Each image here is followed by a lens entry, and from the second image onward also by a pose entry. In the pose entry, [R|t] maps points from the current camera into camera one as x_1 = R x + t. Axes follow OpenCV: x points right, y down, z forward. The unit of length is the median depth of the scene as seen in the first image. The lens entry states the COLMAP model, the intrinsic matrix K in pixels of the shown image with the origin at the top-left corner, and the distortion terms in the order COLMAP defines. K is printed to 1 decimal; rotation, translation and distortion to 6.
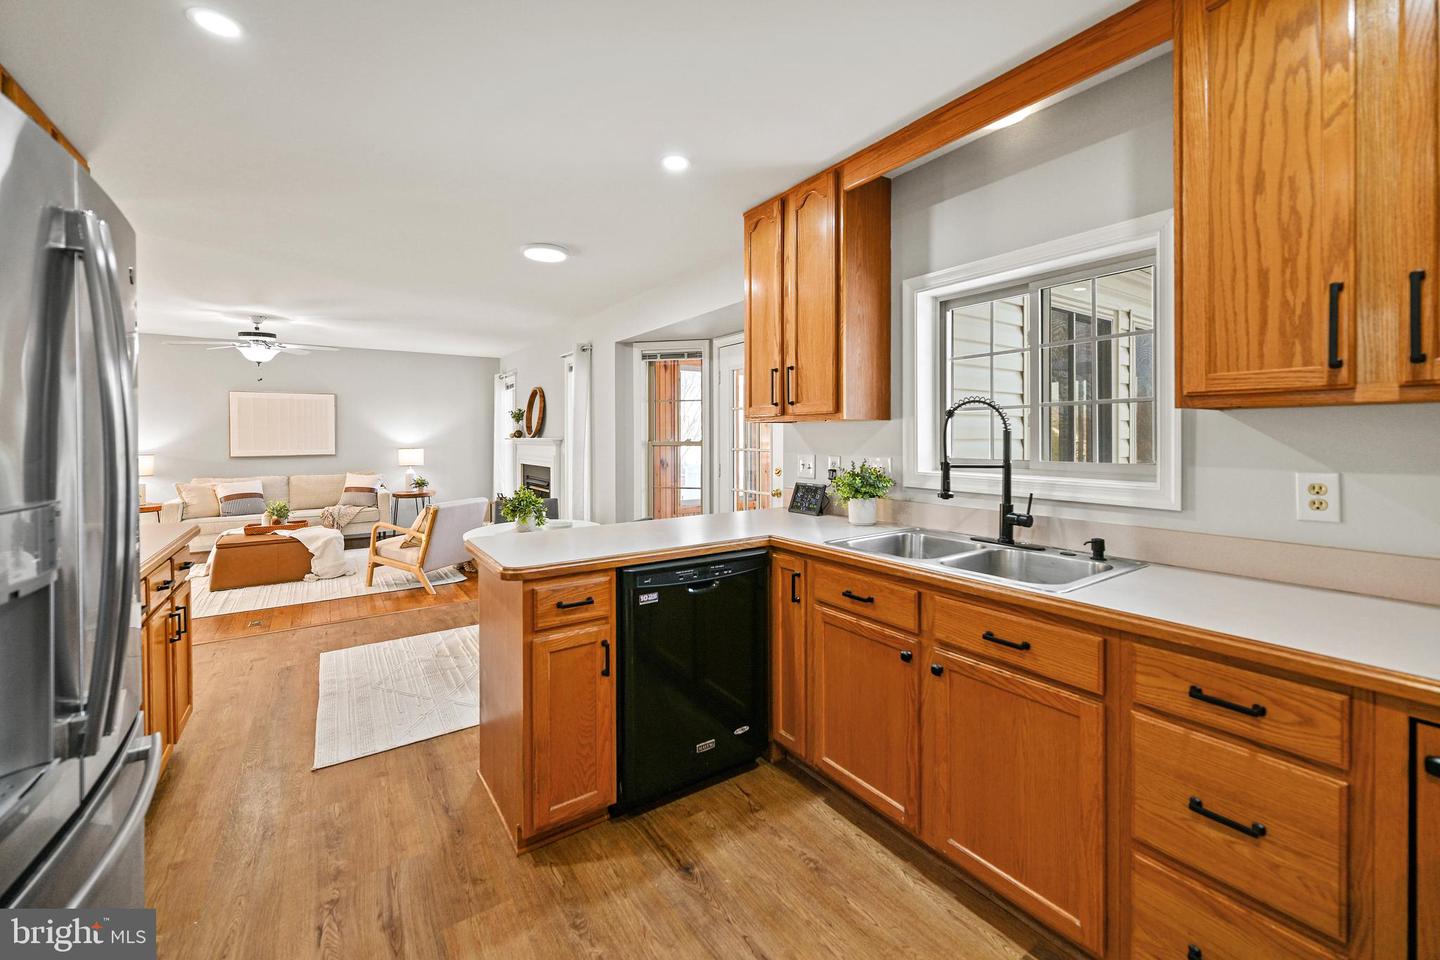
lens RADIAL K [[577.1, 0, 720.3], [0, 577.1, 446.2], [0, 0, 1]] dist [-0.000170, 0.000196]
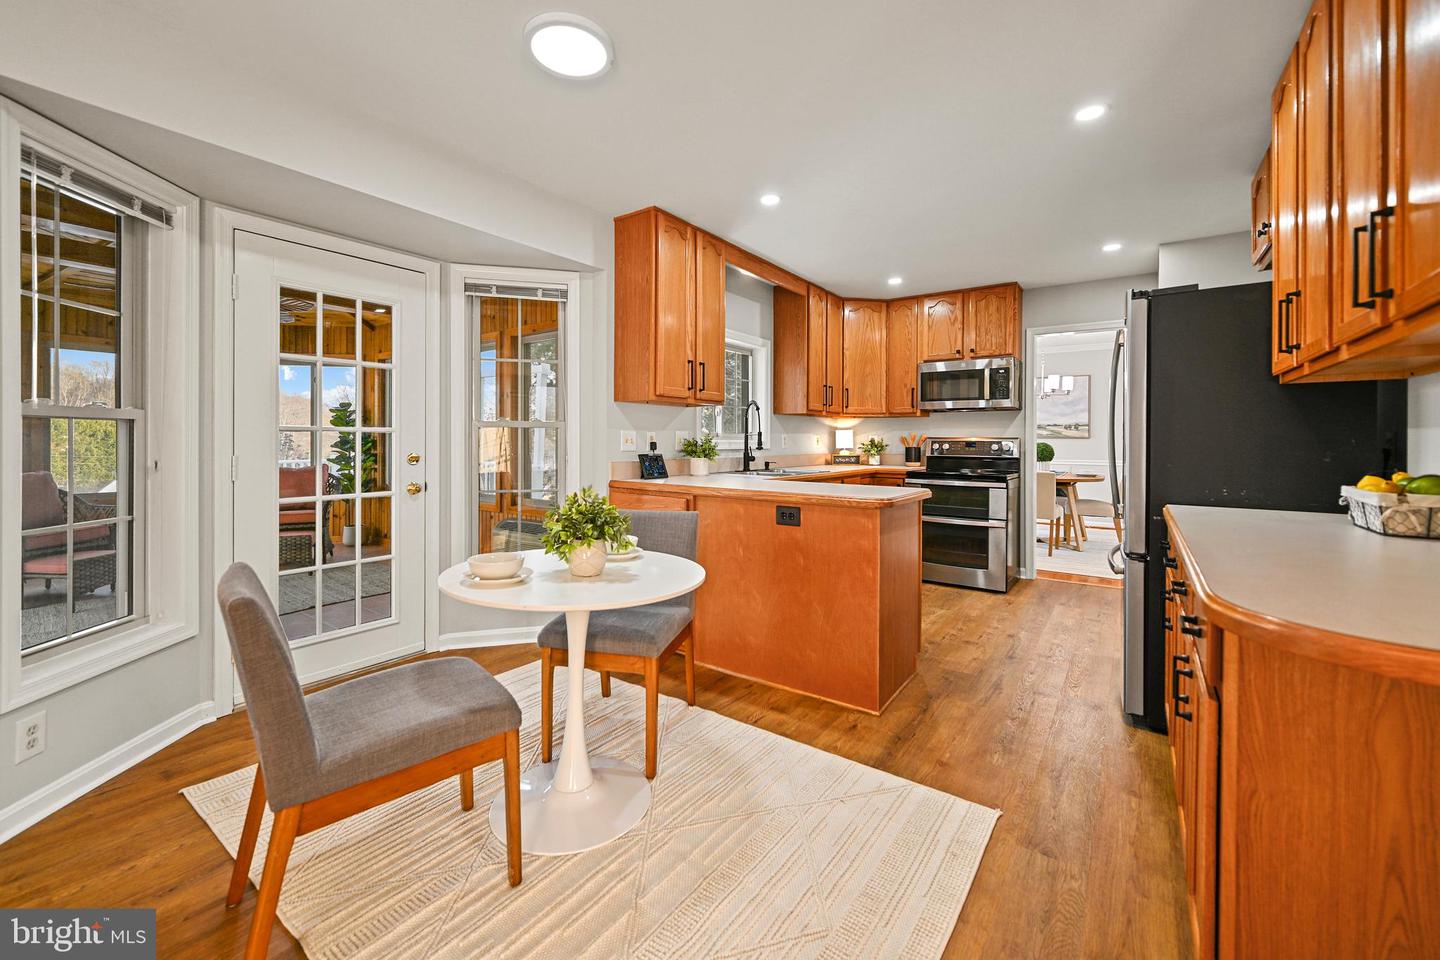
lens RADIAL K [[579.2, 0, 719.8], [0, 579.2, 443.3], [0, 0, 1]] dist [-0.000631, -0.000060]
pose [[-0.341669, -0.005796, 0.939803, -1.607473], [0.010641, 0.999893, 0.010035, 0.049170], [-0.939760, 0.013429, -0.341571, 1.980958]]
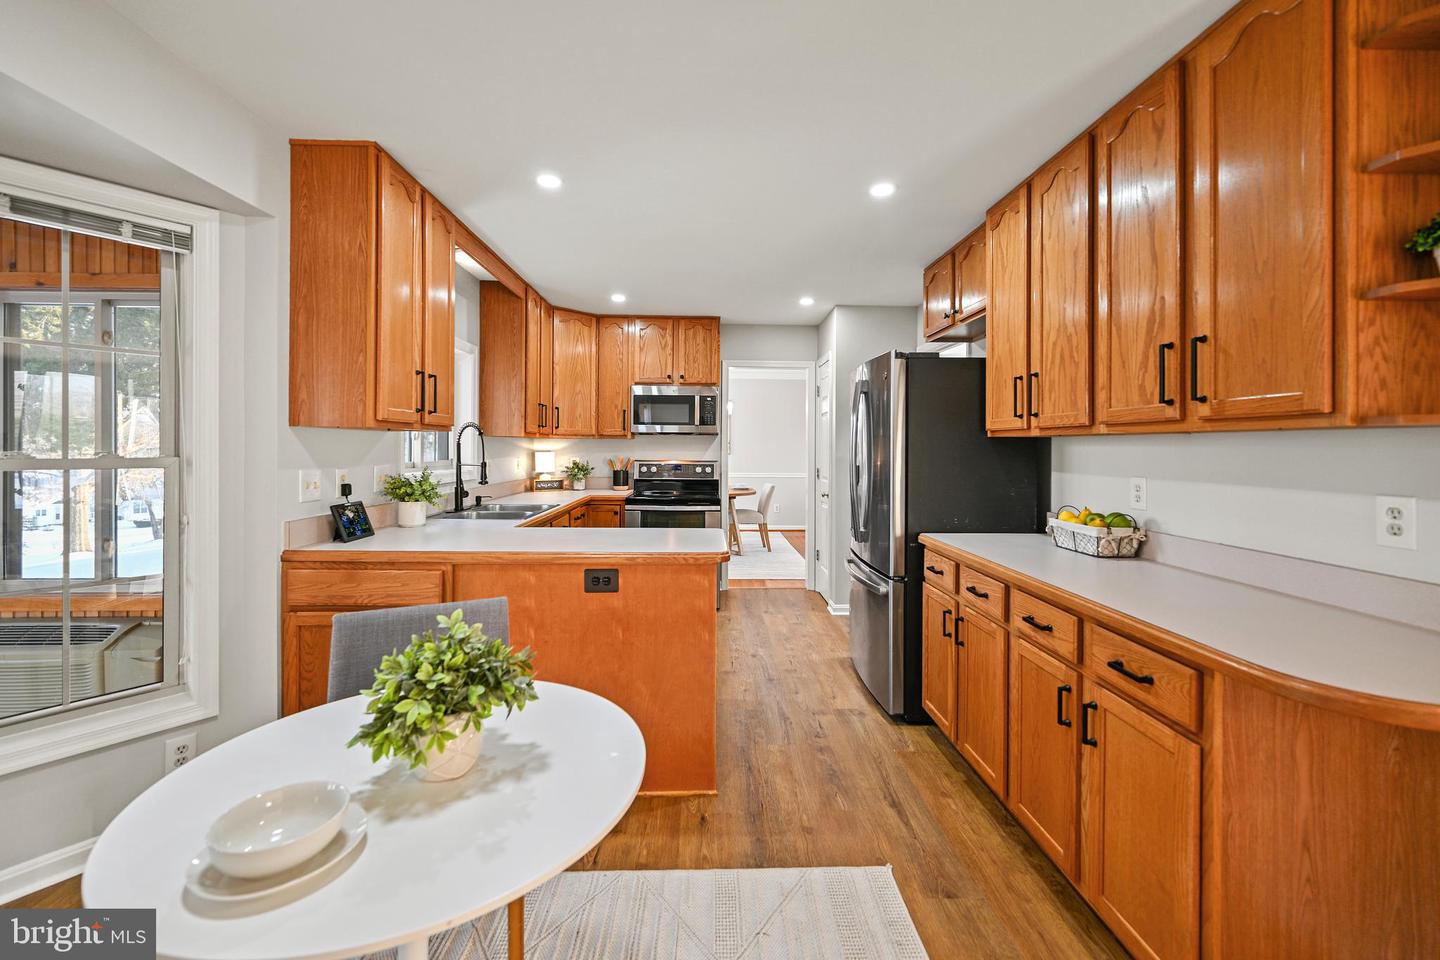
lens RADIAL K [[577.1, 0, 720.3], [0, 577.1, 446.2], [0, 0, 1]] dist [-0.000170, 0.000196]
pose [[-0.843601, -0.004288, 0.536954, -1.138381], [0.002308, 0.999930, 0.011612, -0.038028], [-0.536966, 0.011036, -0.843532, 2.181489]]
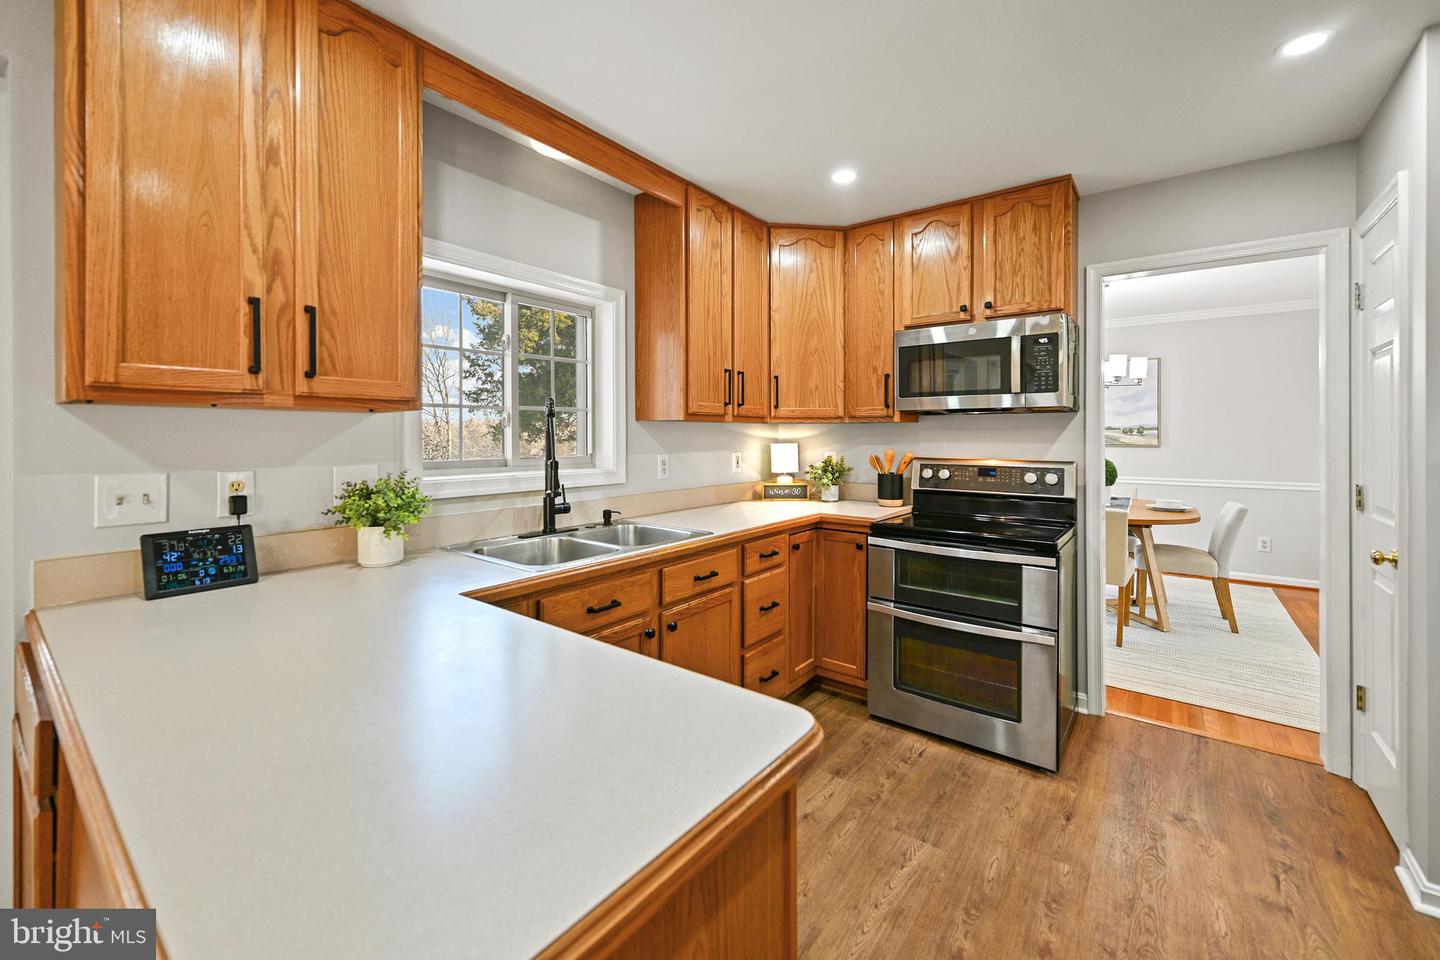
lens RADIAL K [[582.3, 0, 725.1], [0, 582.3, 436.6], [0, 0, 1]] dist [0.000090, 0.000180]
pose [[-0.318085, -0.000483, 0.948062, -0.728590], [0.014957, 0.999873, 0.005527, -0.018095], [-0.947944, 0.015939, -0.318038, 1.123670]]
